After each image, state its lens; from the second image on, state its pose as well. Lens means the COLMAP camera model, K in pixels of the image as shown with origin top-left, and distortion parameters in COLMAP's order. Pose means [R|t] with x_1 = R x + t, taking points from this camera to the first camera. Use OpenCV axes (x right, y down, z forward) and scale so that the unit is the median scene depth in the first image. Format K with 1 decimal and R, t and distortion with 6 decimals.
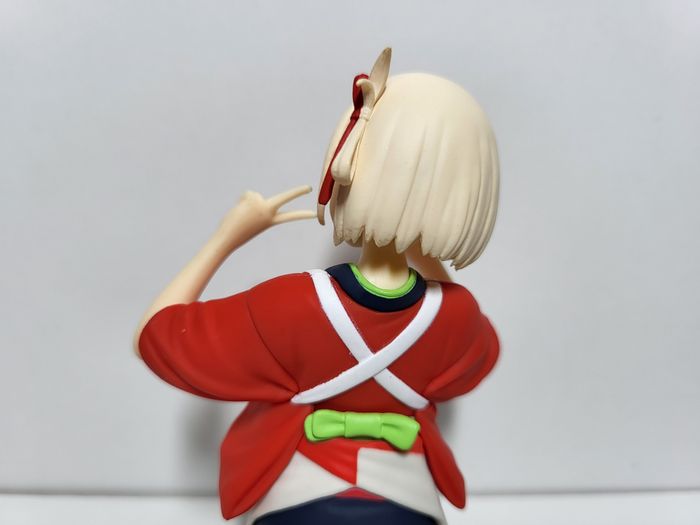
lens RADIAL K [[566.7, 0, 350.0], [0, 566.7, 262.5], [0, 0, 1]] dist [-0.010584, -0.002200]
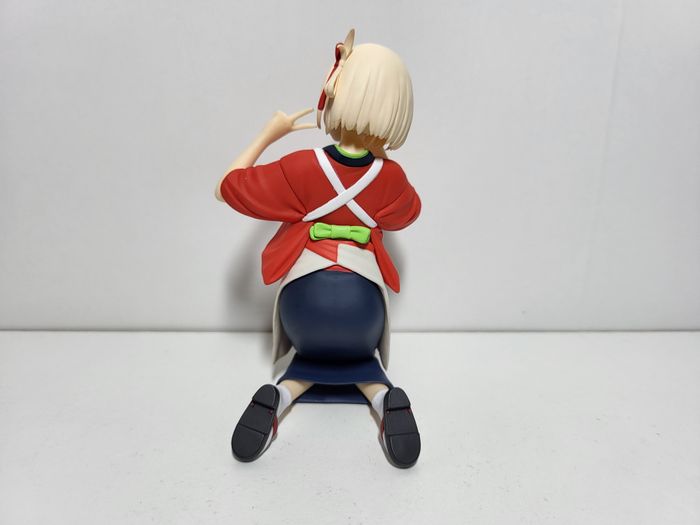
lens RADIAL K [[566.7, 0, 350.0], [0, 566.7, 262.5], [0, 0, 1]] dist [-0.010584, -0.002200]
pose [[0.999911, 0.005748, 0.012030, 0.031986], [-0.005745, 0.999983, -0.000235, 0.392013], [-0.012032, 0.000166, 0.999928, -0.888321]]
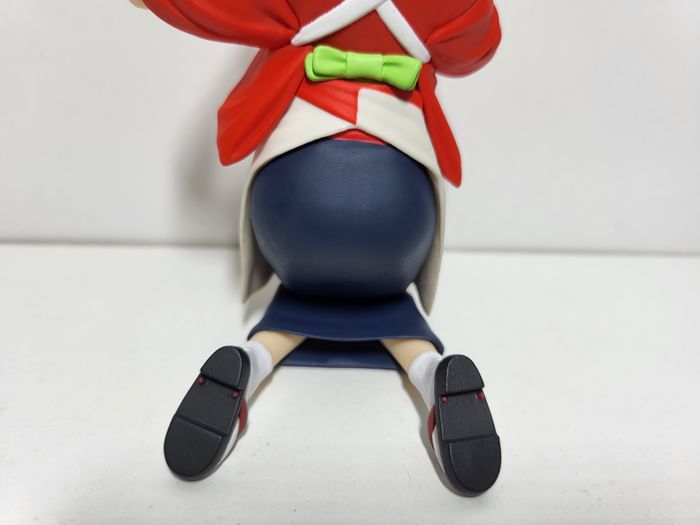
lens RADIAL K [[566.7, 0, 350.0], [0, 566.7, 262.5], [0, 0, 1]] dist [-0.010584, -0.002200]
pose [[0.999213, 0.018462, 0.035114, -0.030093], [-0.023670, 0.987753, 0.154221, 0.478644], [-0.031837, -0.154931, 0.987412, -0.030015]]
